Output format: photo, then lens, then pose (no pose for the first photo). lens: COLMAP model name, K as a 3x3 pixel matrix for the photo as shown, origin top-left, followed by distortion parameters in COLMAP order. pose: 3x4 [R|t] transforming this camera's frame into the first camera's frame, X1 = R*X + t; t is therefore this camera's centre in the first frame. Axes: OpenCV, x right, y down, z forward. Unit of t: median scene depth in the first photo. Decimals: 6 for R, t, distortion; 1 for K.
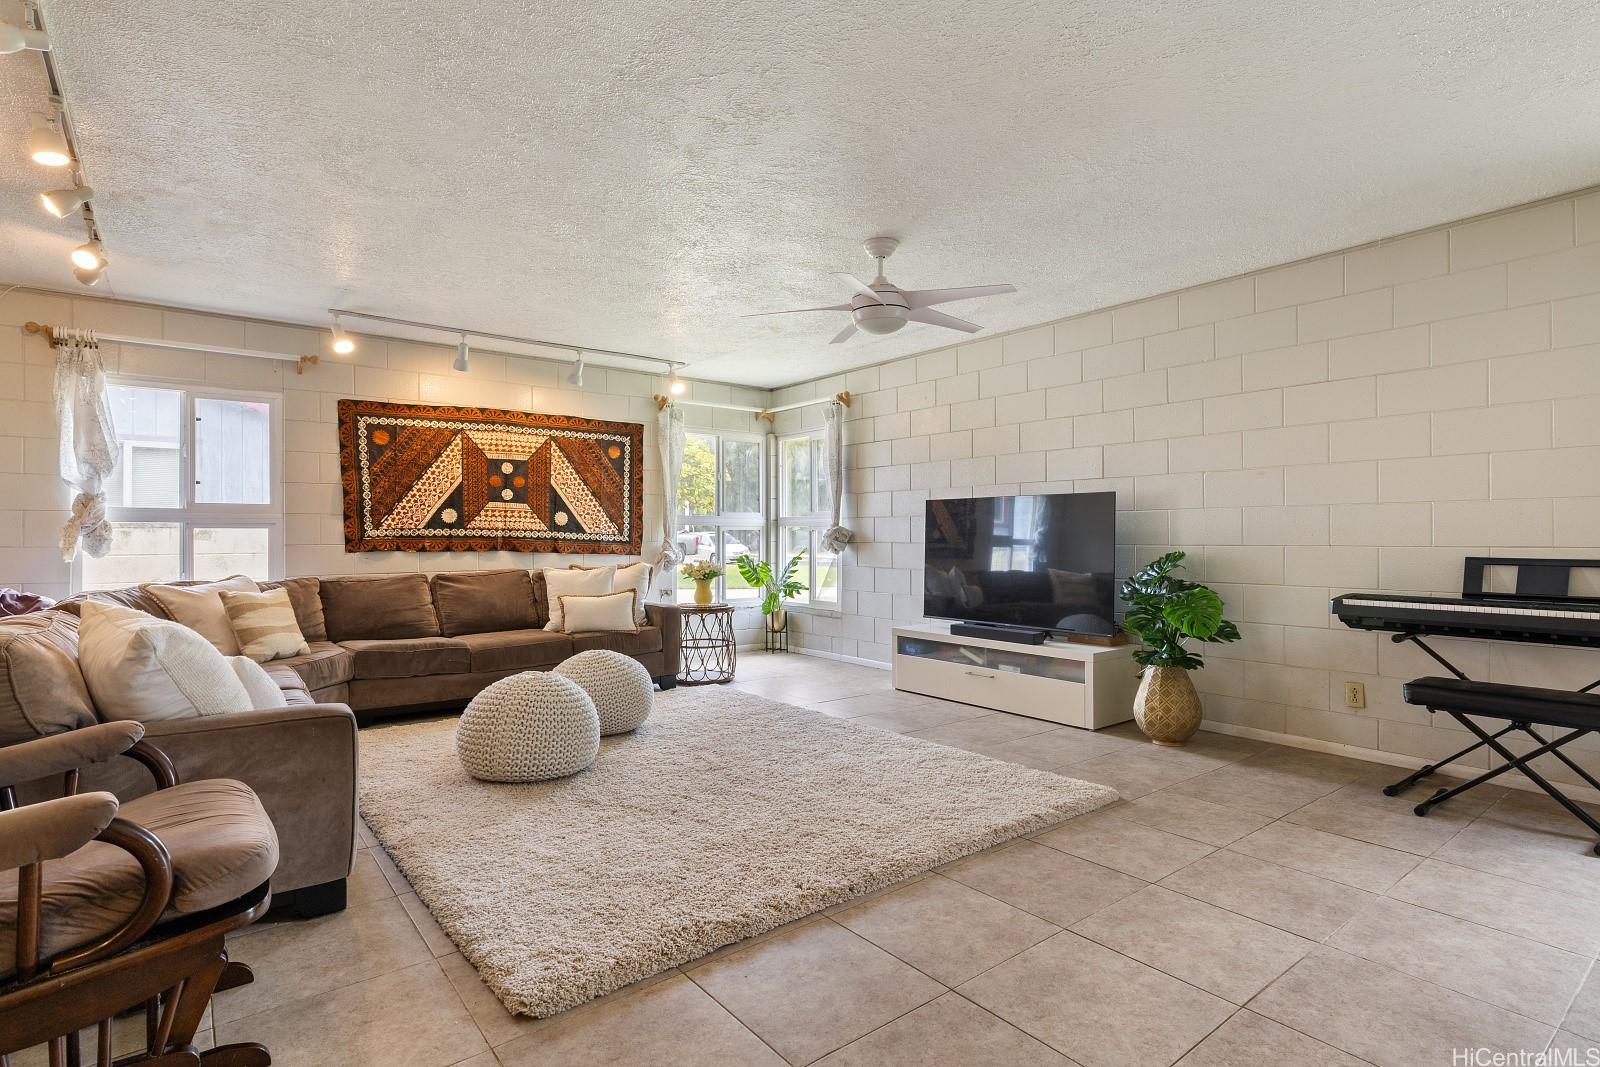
lens RADIAL K [[799.3, 0, 796.9], [0, 799.3, 534.1], [0, 0, 1]] dist [-0.003108, 0.001192]
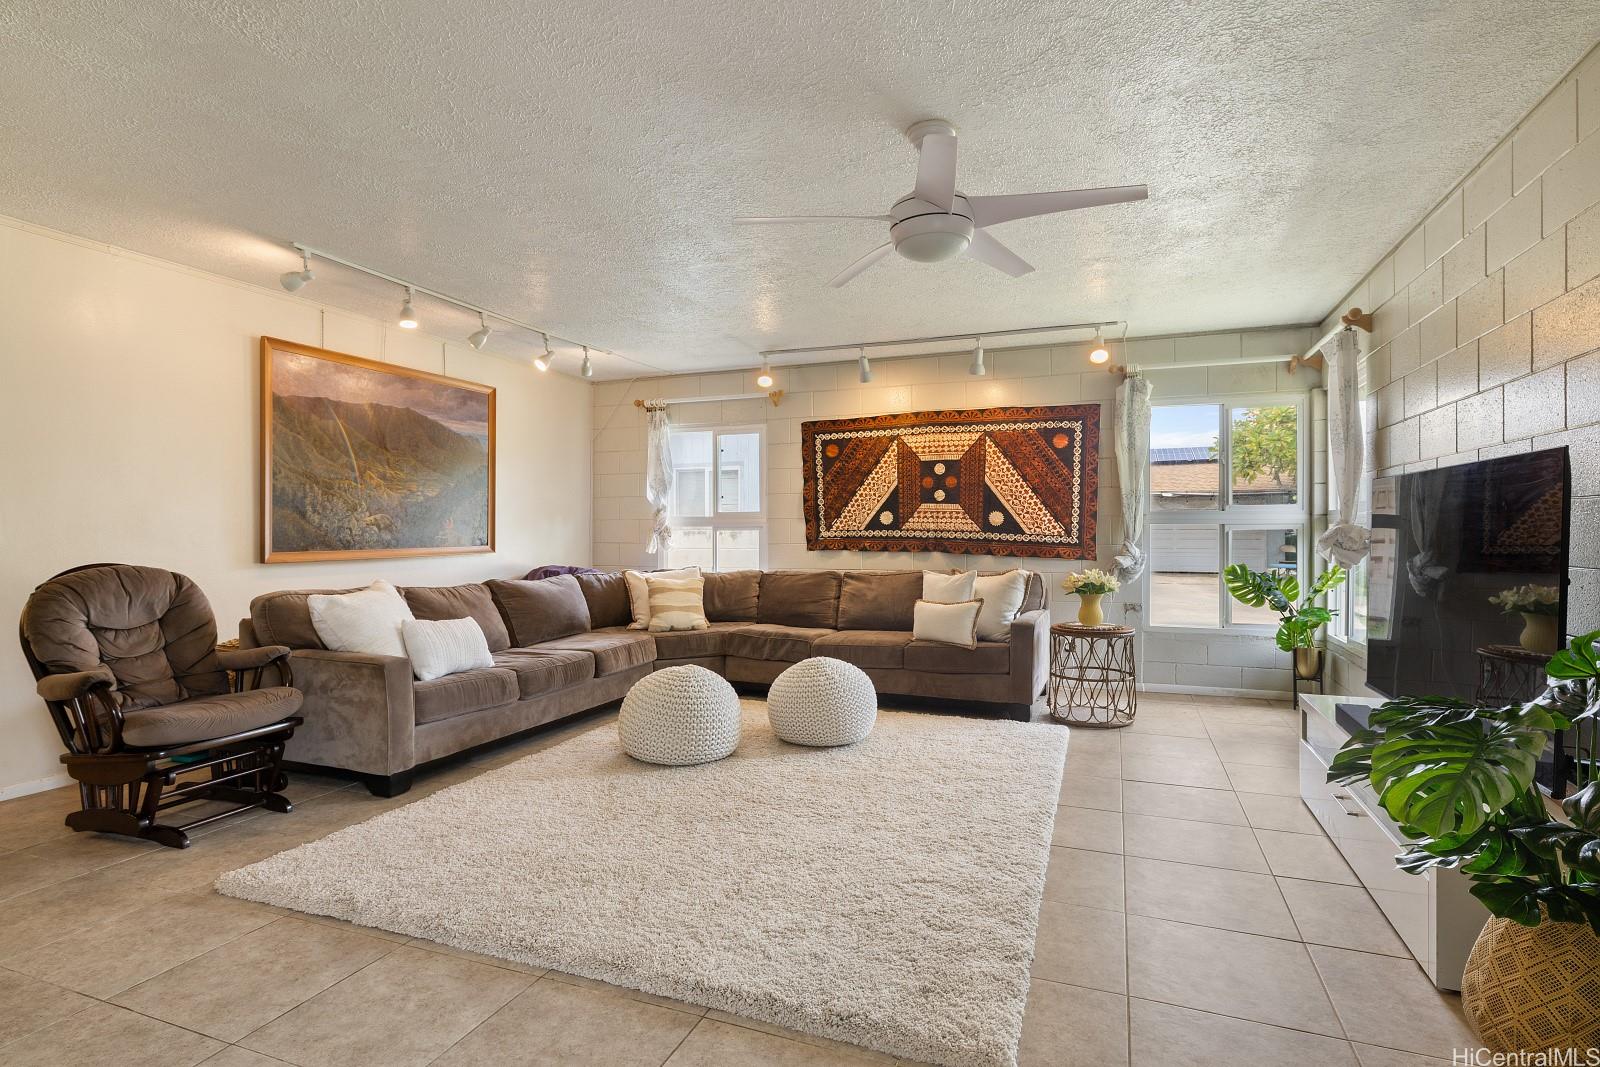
lens RADIAL K [[799.3, 0, 790.9], [0, 799.3, 539.3], [0, 0, 1]] dist [-0.003108, 0.001192]
pose [[0.517020, 0.011061, -0.855902, 0.415852], [0.002656, 0.999891, 0.014526, -0.010151], [0.855969, -0.009783, 0.516934, 0.340115]]
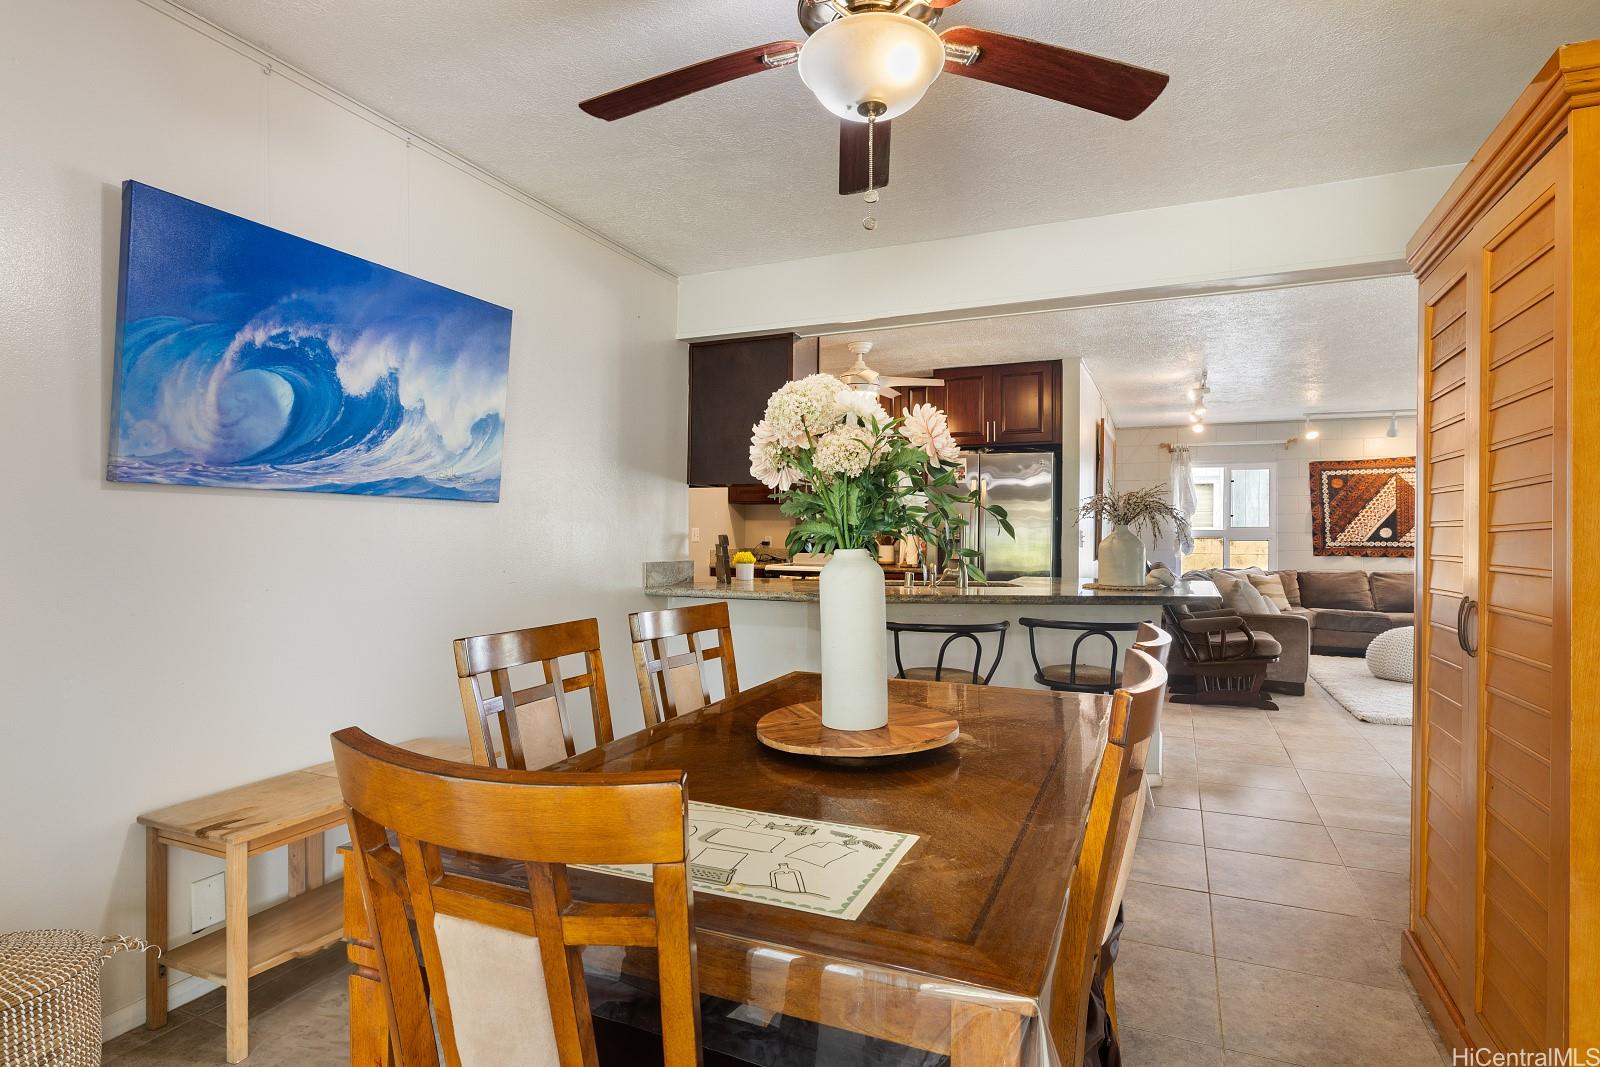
lens RADIAL K [[850.3, 0, 803.2], [0, 850.3, 534.5], [0, 0, 1]] dist [0.000222, 0.000907]
pose [[0.480791, 0.006162, -0.876813, 0.423264], [-0.003666, 0.999981, 0.005017, -0.023831], [0.876827, 0.000802, 0.480805, -0.694680]]
